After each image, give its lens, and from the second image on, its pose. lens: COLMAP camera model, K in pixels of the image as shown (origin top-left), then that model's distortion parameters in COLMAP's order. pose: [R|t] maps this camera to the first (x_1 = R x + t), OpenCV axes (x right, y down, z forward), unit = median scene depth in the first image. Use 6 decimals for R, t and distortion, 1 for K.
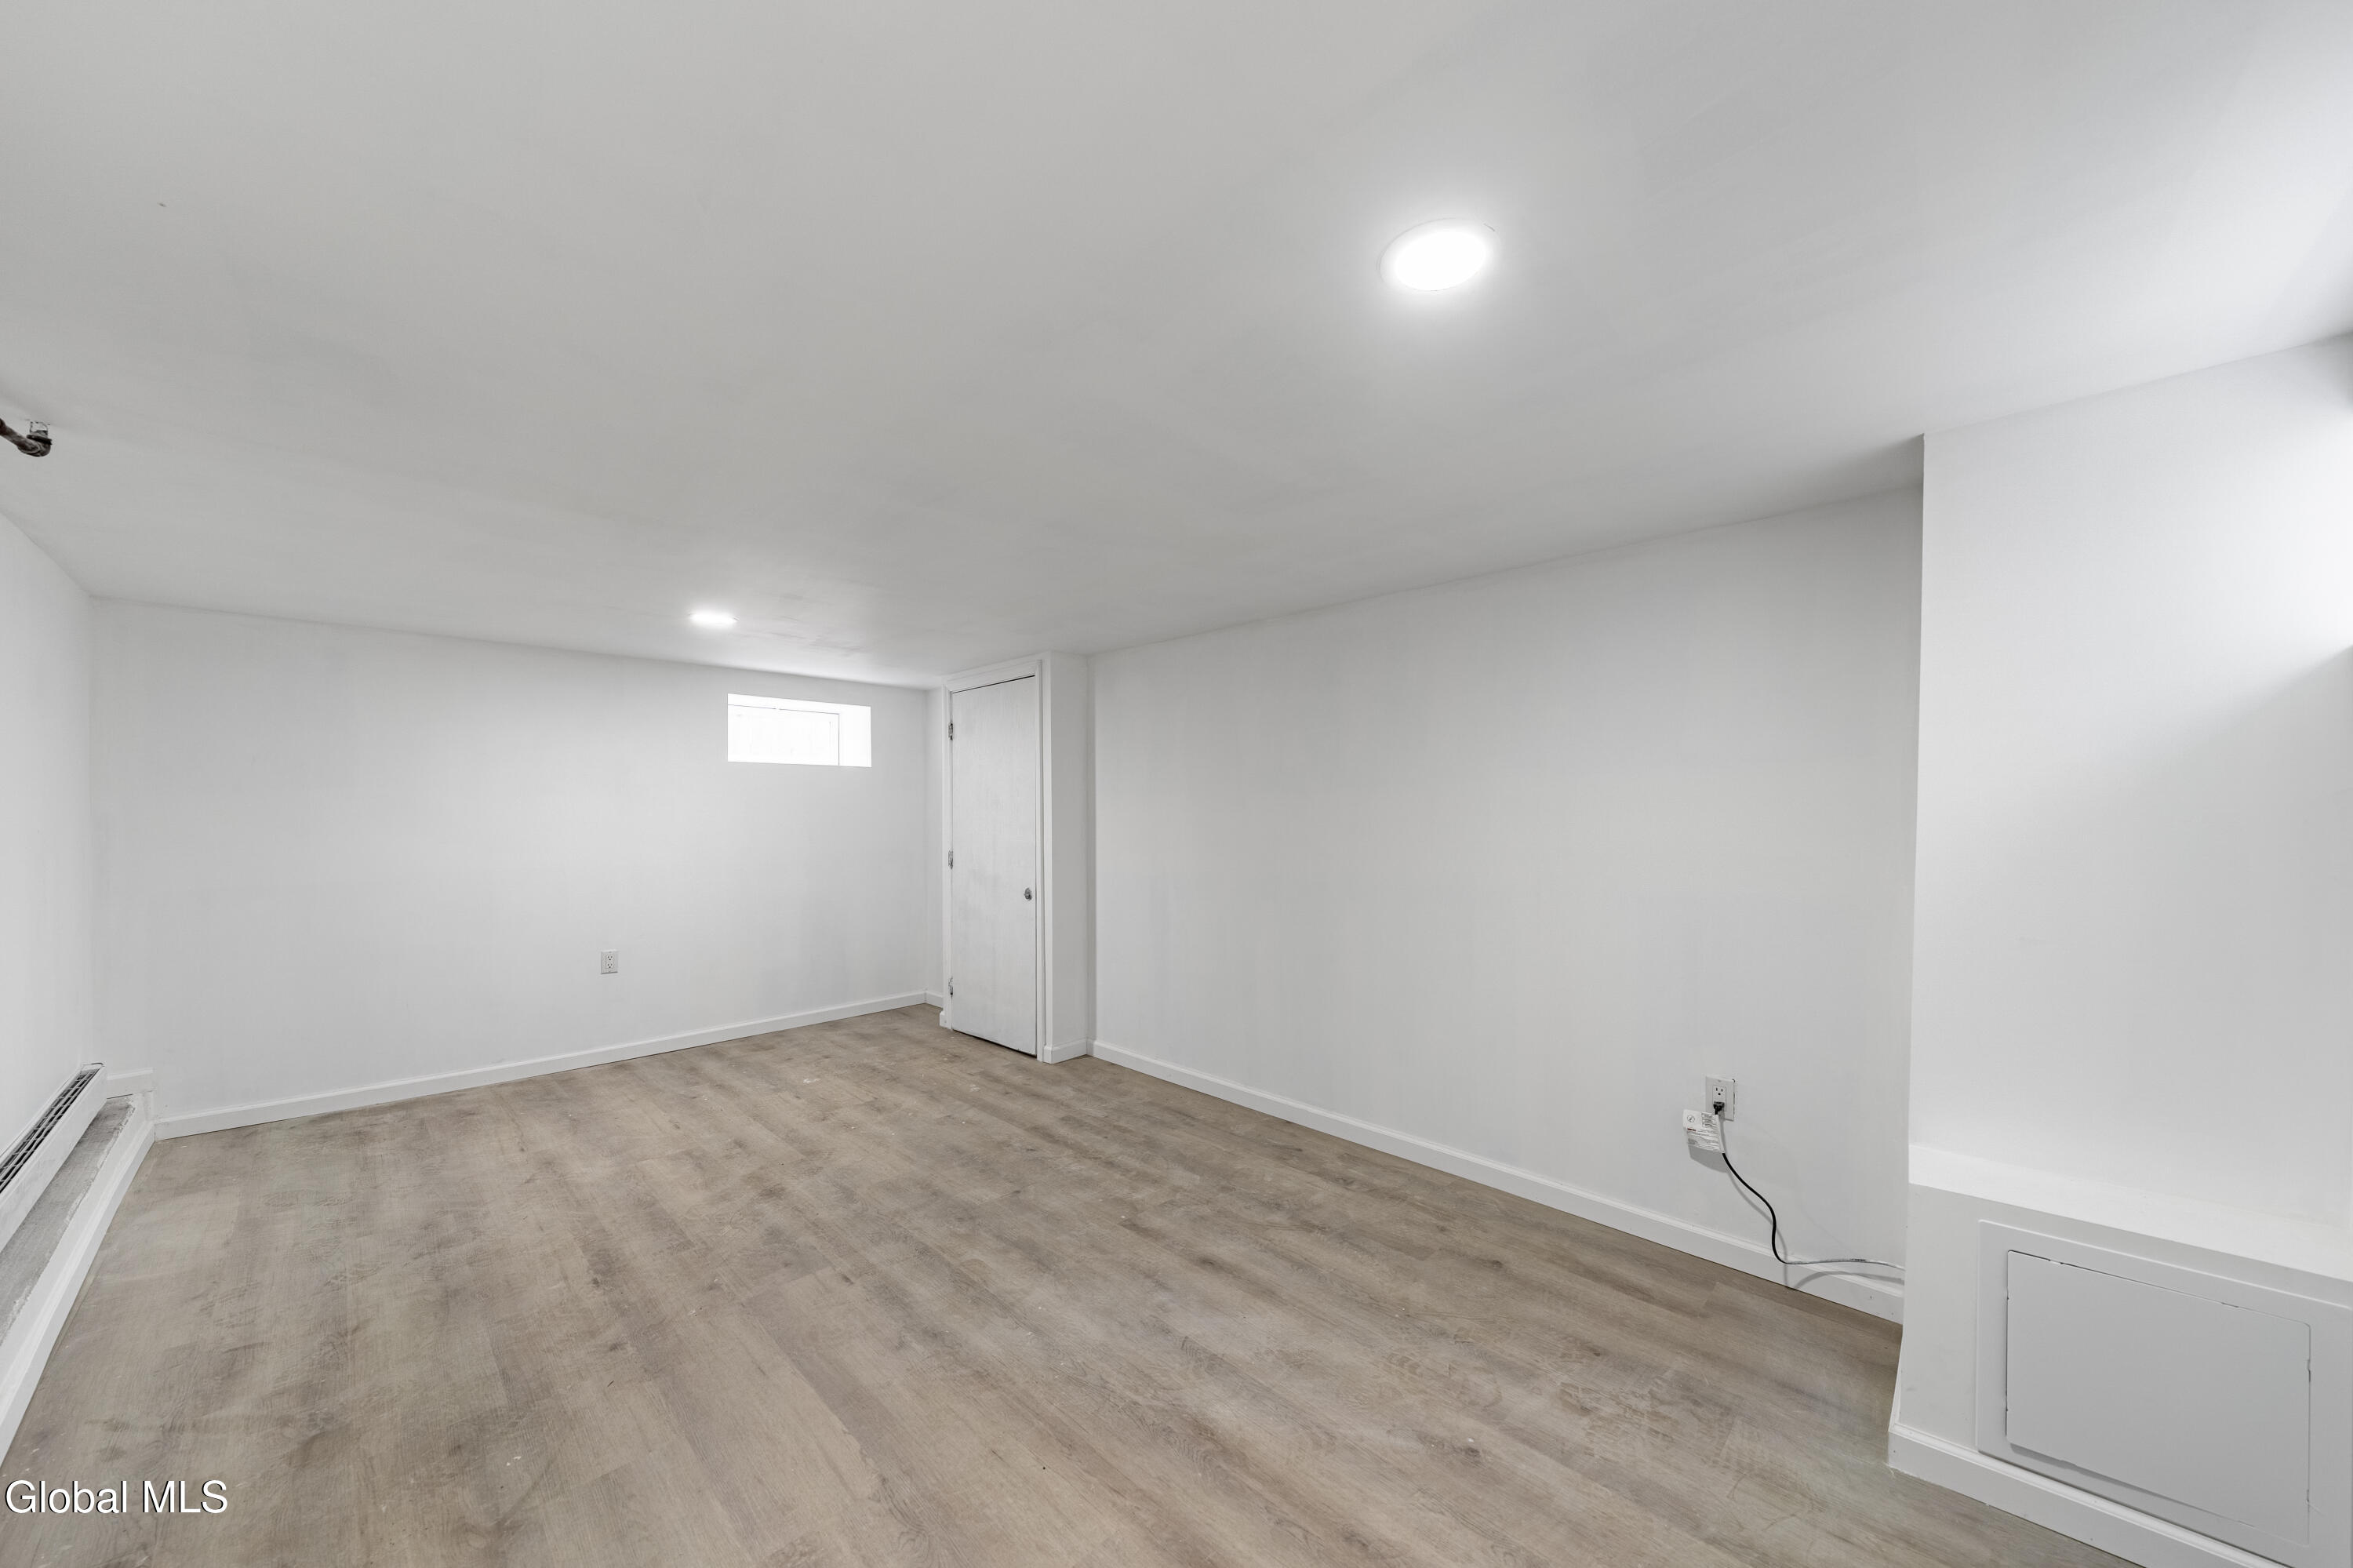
lens RADIAL K [[825.5, 0, 1178.3], [0, 825.5, 803.8], [0, 0, 1]] dist [-0.000767, -0.000122]
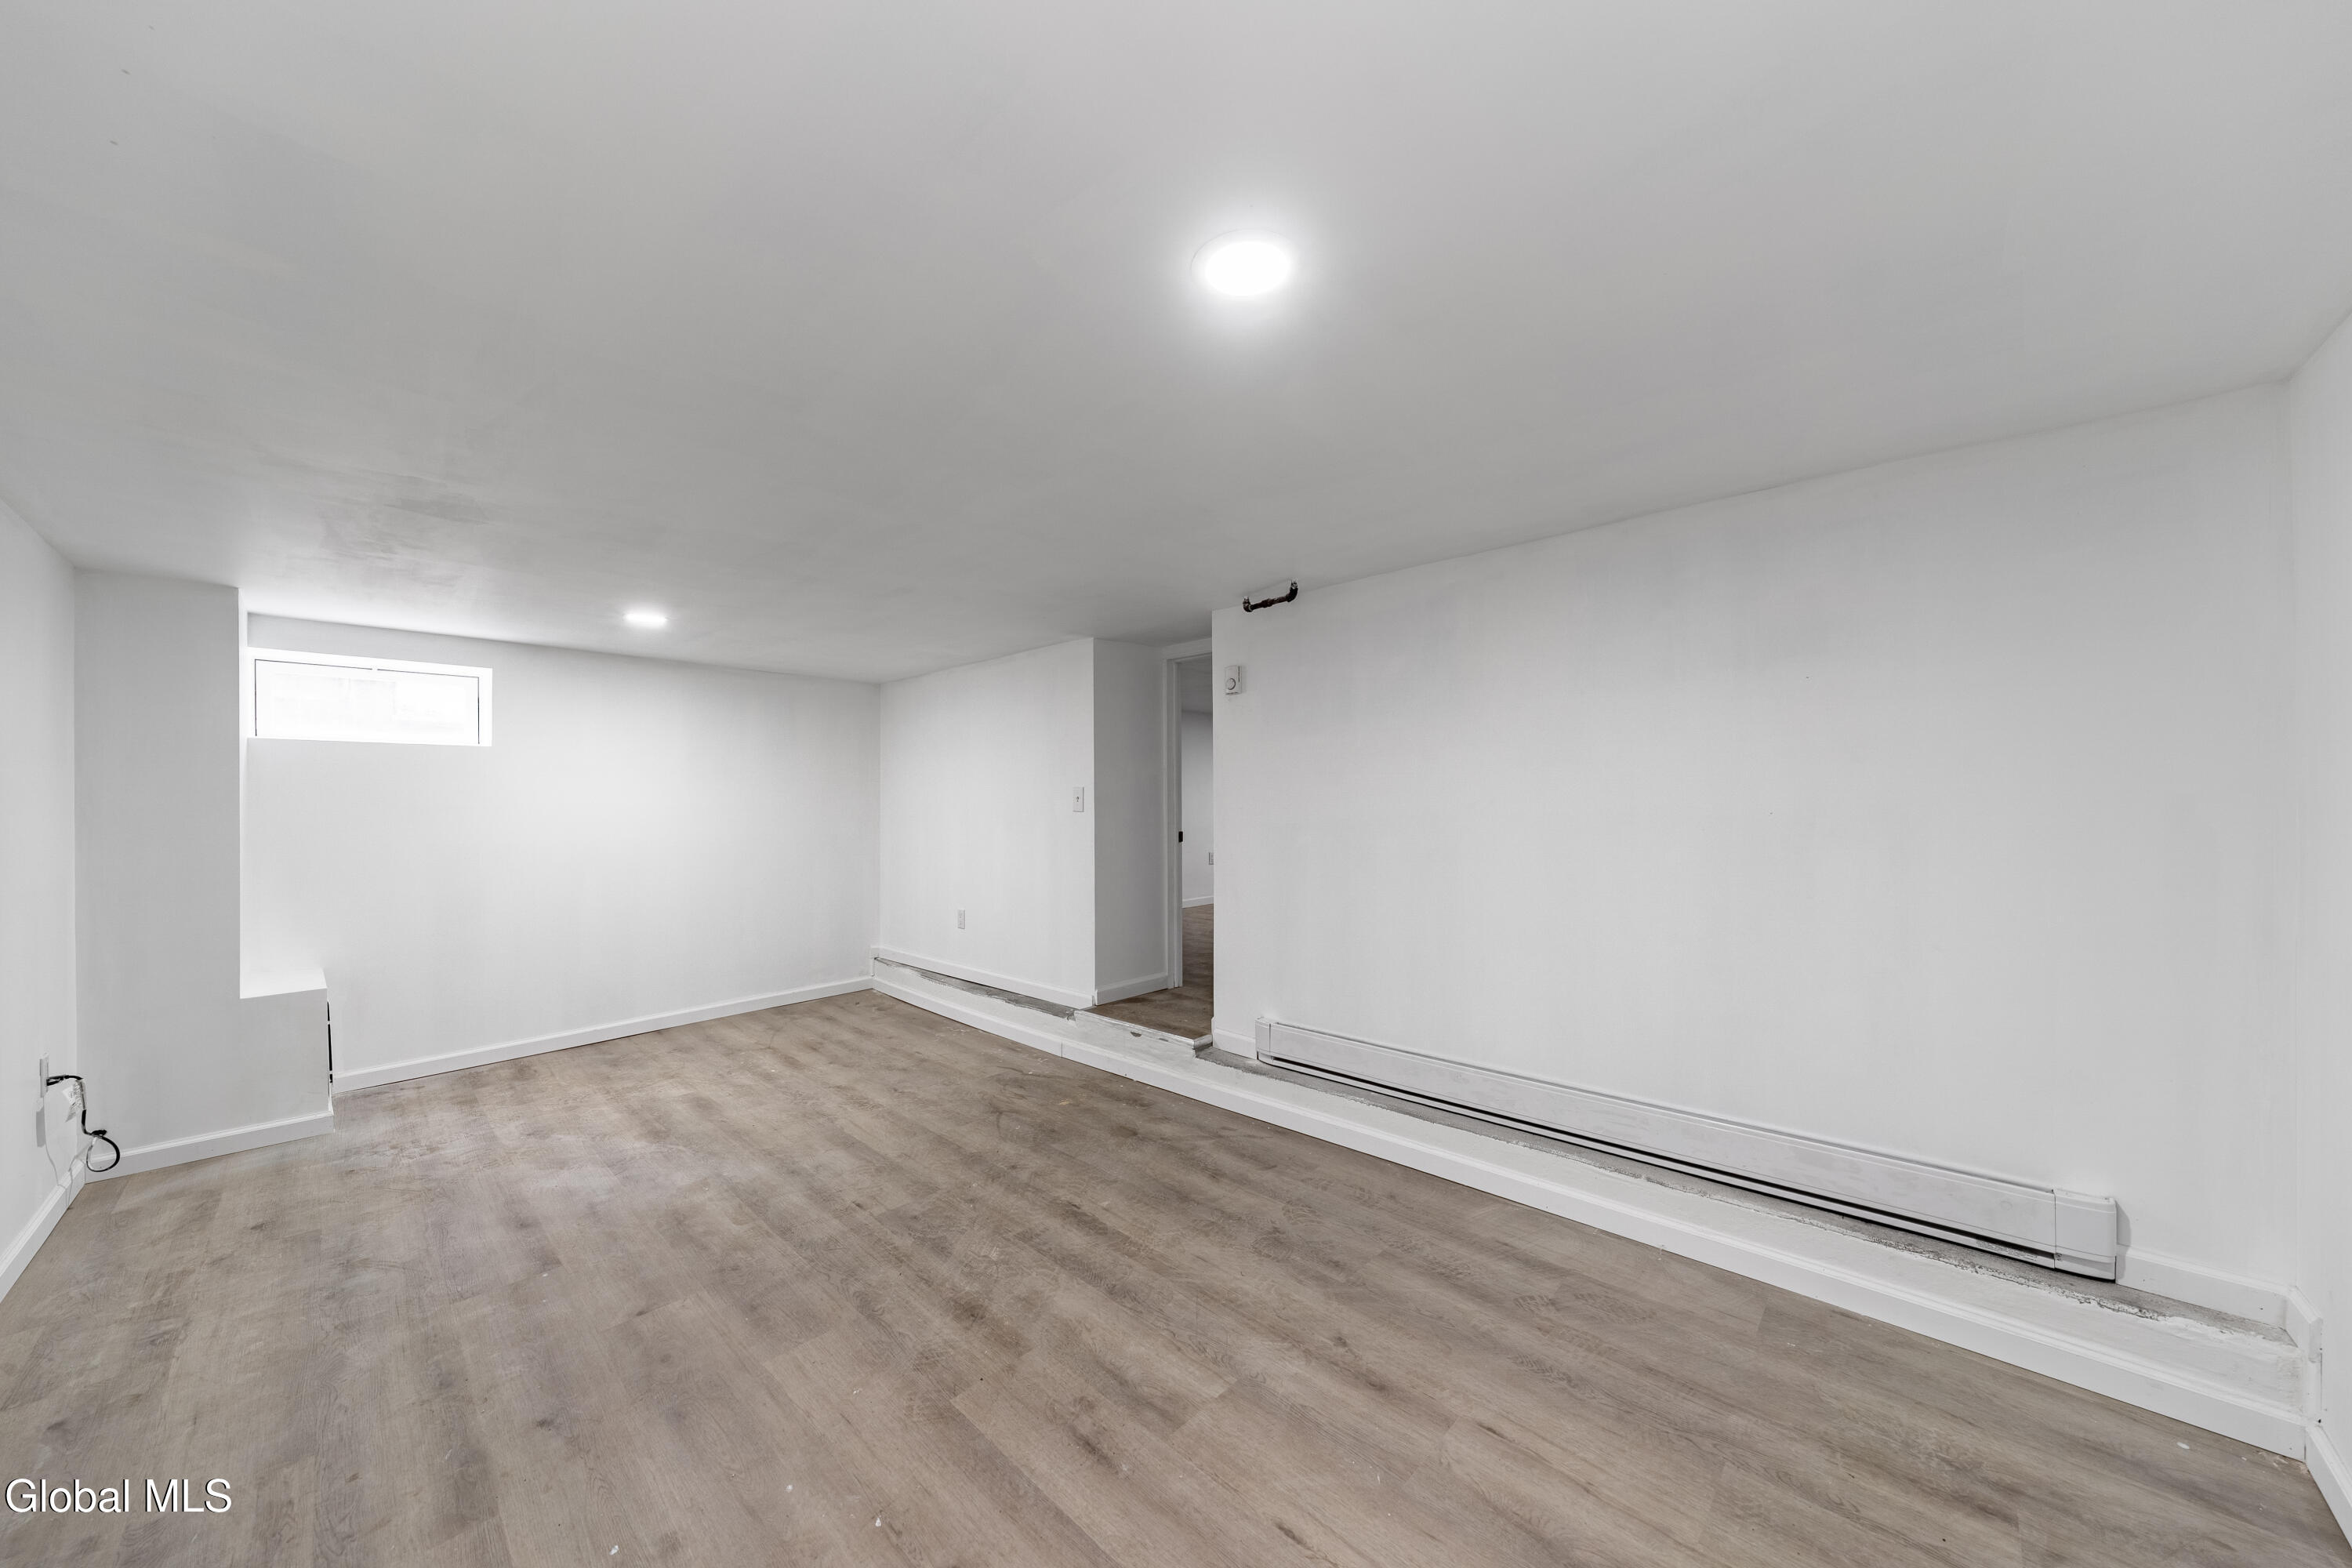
lens RADIAL K [[825.1, 0, 1175.1], [0, 825.1, 798.0], [0, 0, 1]] dist [-0.000767, -0.000122]
pose [[-0.999487, 0.009443, -0.030615, -0.757822], [0.009803, 0.999884, -0.011637, 0.013715], [0.030501, -0.011932, -0.999464, 2.023194]]
